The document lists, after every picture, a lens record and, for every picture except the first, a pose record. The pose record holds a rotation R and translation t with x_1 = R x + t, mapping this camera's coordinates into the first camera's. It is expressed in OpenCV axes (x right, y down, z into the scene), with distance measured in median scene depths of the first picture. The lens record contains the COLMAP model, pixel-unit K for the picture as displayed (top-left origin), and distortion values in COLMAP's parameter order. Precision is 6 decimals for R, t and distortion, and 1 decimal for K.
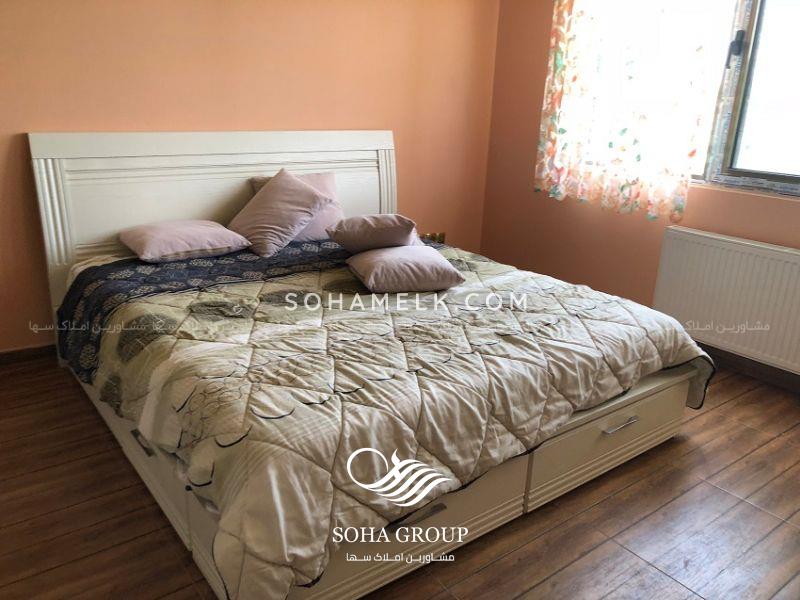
lens RADIAL K [[642.8, 0, 400.0], [0, 642.8, 300.0], [0, 0, 1]] dist [0.005191, -0.003081]
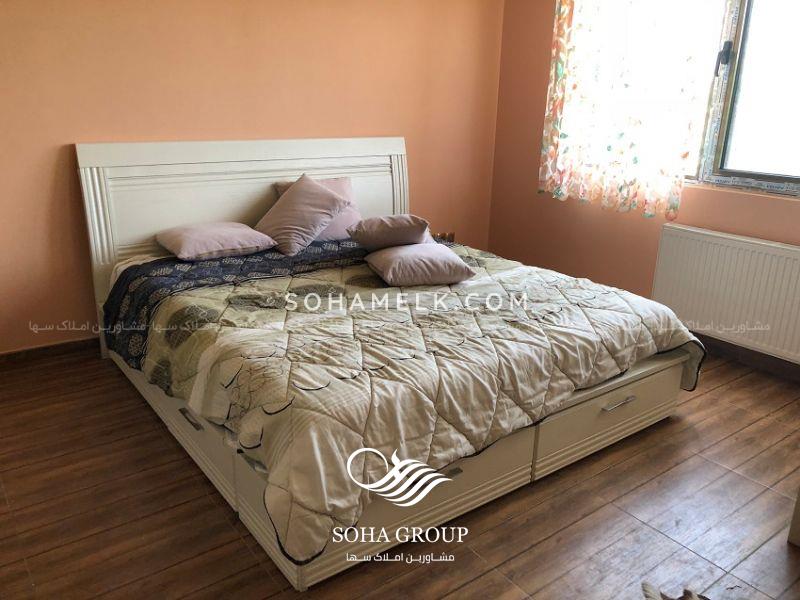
lens RADIAL K [[642.8, 0, 400.0], [0, 642.8, 300.0], [0, 0, 1]] dist [0.005191, -0.003081]
pose [[0.999908, -0.009982, -0.009162, -0.018572], [0.009920, 0.999928, -0.006765, 0.021424], [0.009229, 0.006674, 0.999935, -0.102139]]
